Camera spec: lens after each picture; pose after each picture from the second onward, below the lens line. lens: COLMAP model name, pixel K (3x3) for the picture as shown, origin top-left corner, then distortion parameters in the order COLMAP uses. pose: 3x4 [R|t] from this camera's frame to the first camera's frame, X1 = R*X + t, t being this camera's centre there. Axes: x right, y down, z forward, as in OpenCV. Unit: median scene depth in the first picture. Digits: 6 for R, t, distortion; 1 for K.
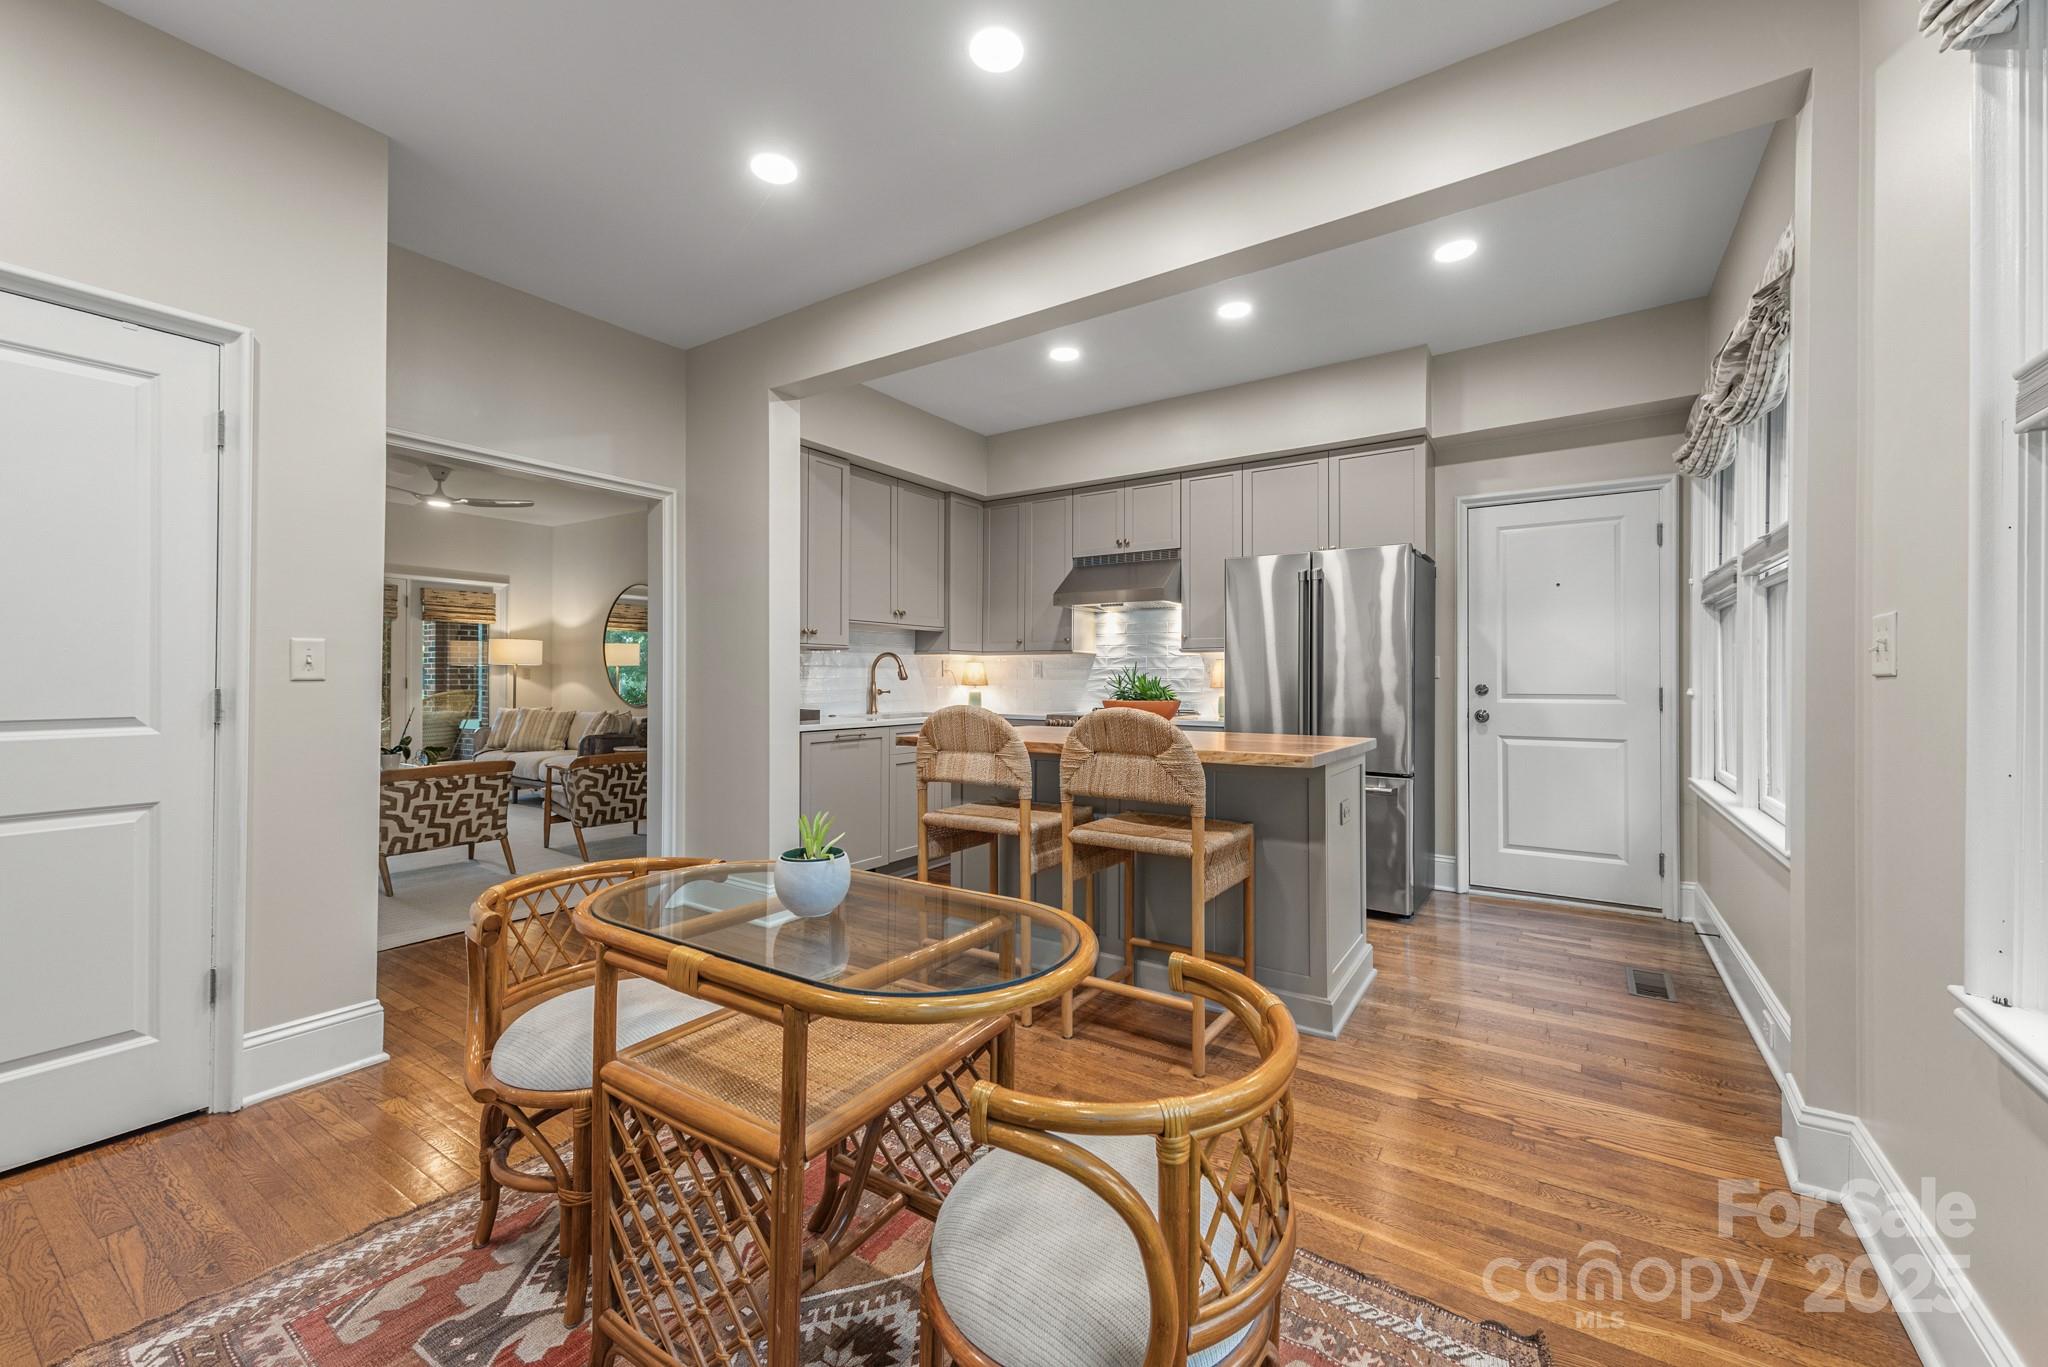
lens RADIAL K [[798.1, 0, 1040.2], [0, 798.1, 674.5], [0, 0, 1]] dist [0.009120, -0.002703]
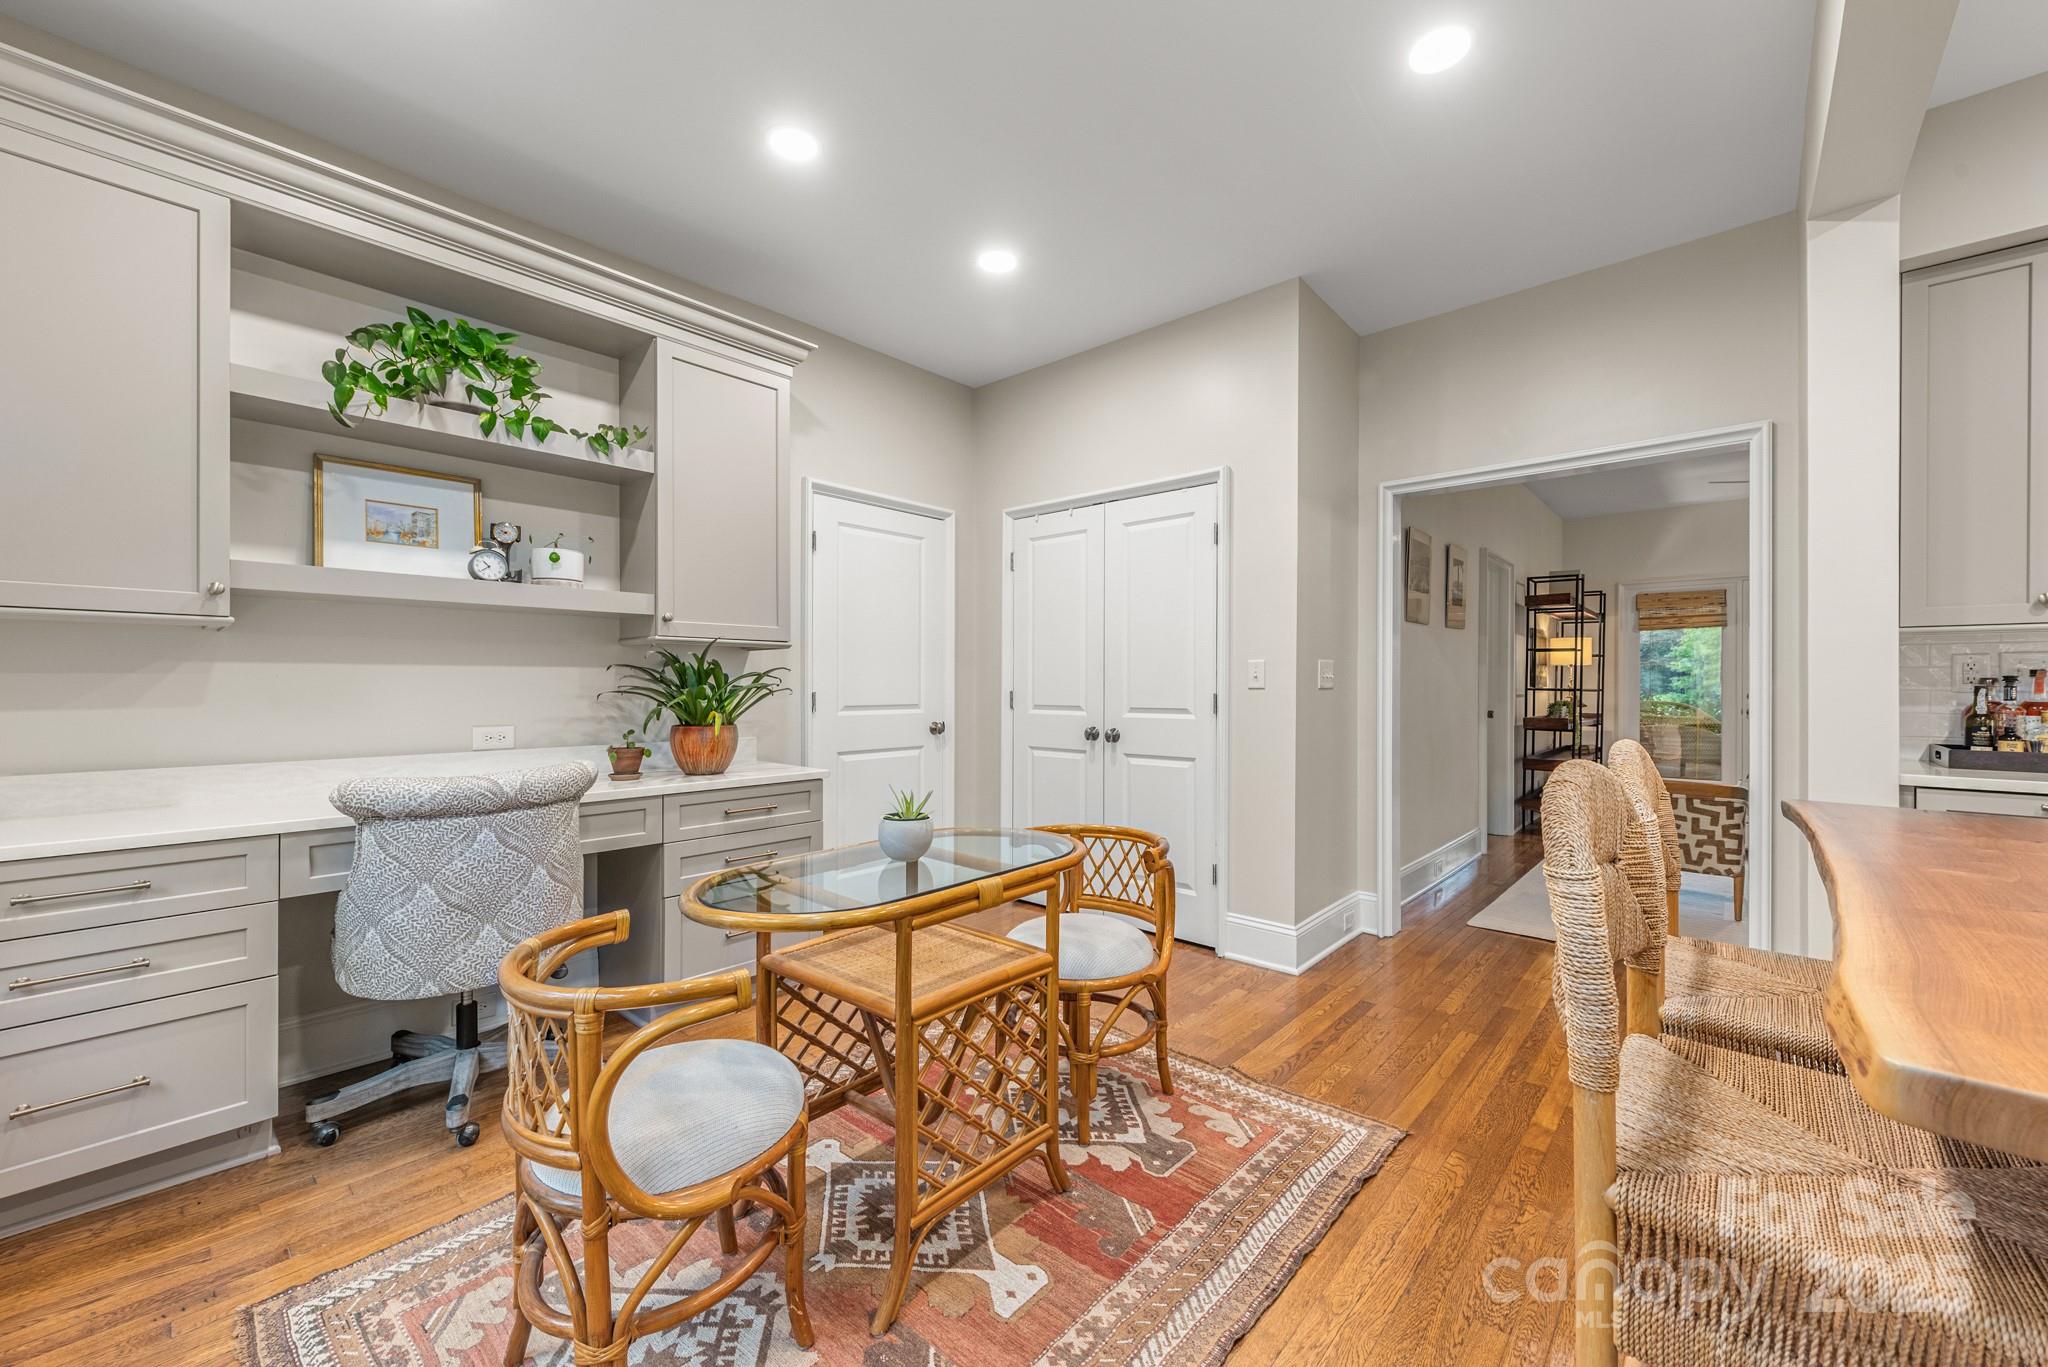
lens RADIAL K [[798.1, 0, 1034.8], [0, 798.1, 685.7], [0, 0, 1]] dist [0.009120, -0.002703]
pose [[-0.149415, -0.000484, -0.988774, 0.339708], [0.001268, 0.999999, -0.000681, 0.001365], [0.988774, -0.001355, -0.149414, 0.471011]]
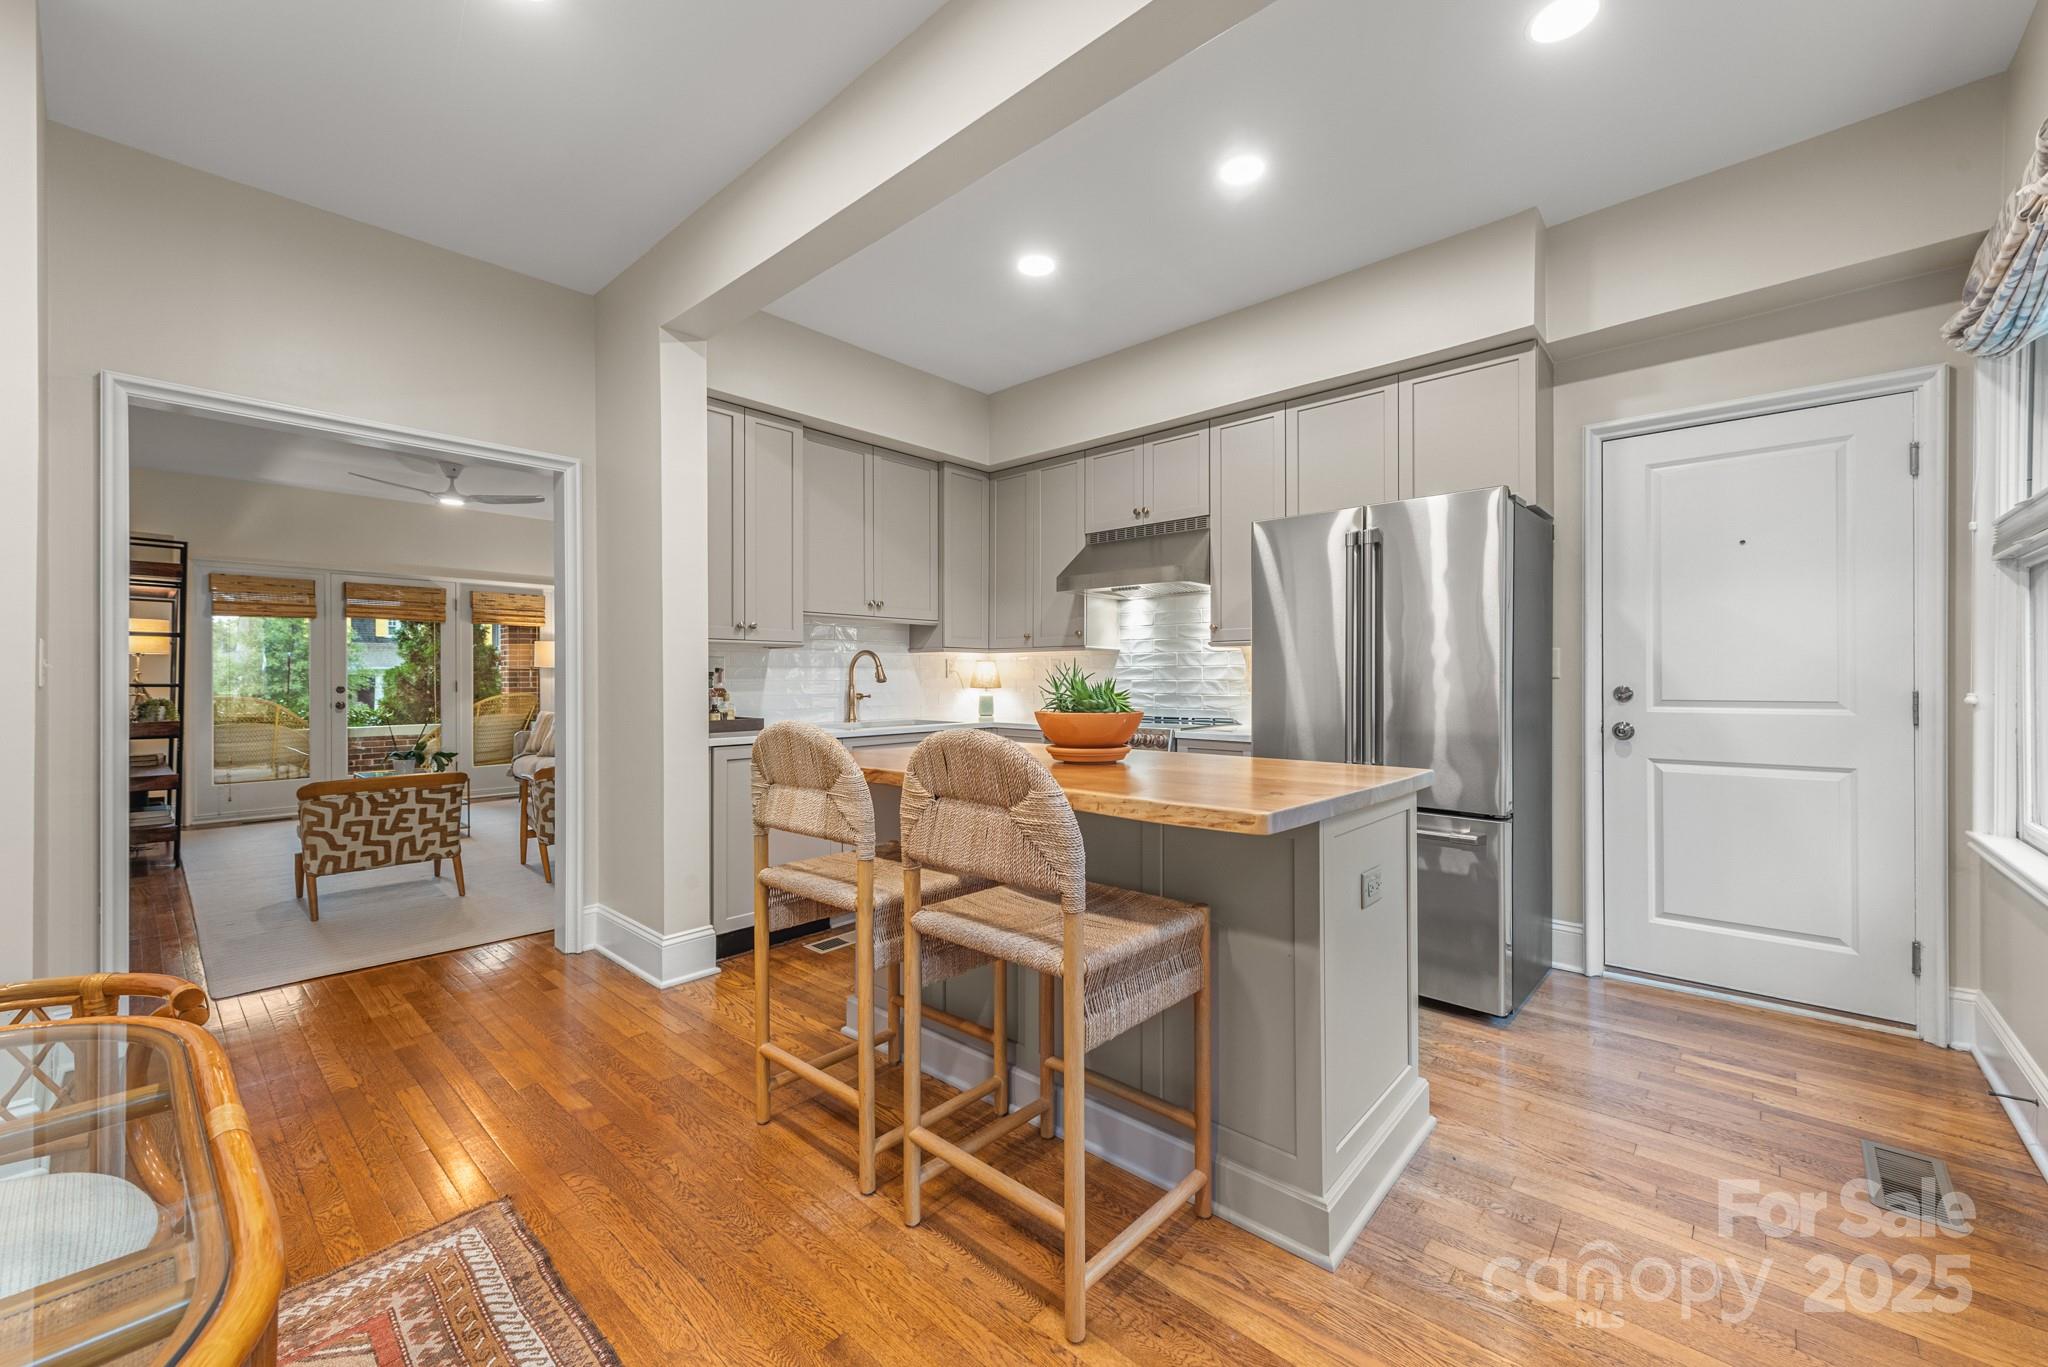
lens RADIAL K [[798.1, 0, 1039.3], [0, 798.1, 680.8], [0, 0, 1]] dist [0.009120, -0.002703]
pose [[0.989271, -0.003376, -0.146055, 0.150752], [0.004508, 0.999962, 0.007419, -0.000441], [0.146024, -0.007997, 0.989249, 0.230694]]
